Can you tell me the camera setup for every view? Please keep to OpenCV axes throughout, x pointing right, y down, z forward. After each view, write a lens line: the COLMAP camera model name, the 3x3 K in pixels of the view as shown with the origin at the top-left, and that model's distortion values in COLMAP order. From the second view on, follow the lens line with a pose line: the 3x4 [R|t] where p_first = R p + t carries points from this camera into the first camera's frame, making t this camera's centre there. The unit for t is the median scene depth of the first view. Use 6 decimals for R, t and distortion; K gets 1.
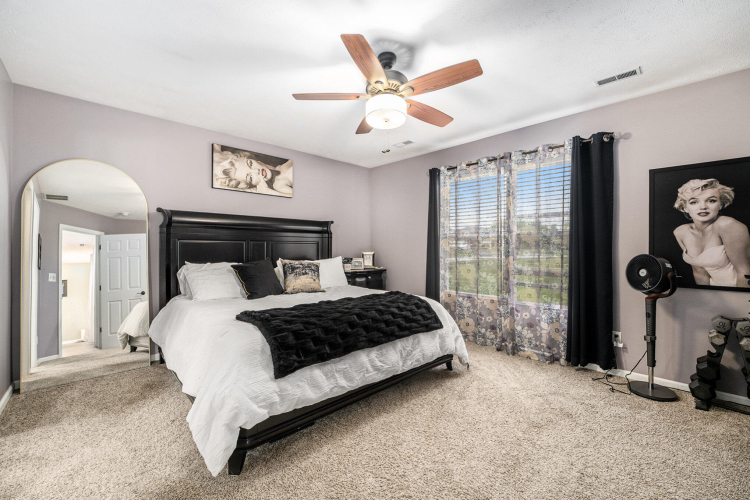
lens RADIAL K [[320.5, 0, 376.0], [0, 320.5, 248.7], [0, 0, 1]] dist [-0.001359, -0.000100]
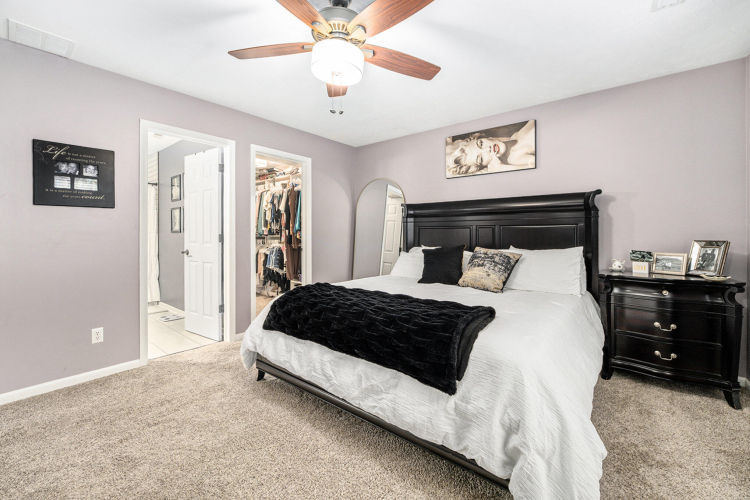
lens RADIAL K [[320.5, 0, 388.2], [0, 320.5, 235.1], [0, 0, 1]] dist [-0.001359, -0.000100]
pose [[0.122882, -0.002373, -0.992418, 0.510459], [-0.003059, 0.999991, -0.002770, 0.004566], [0.992417, 0.003376, 0.122873, 0.628926]]
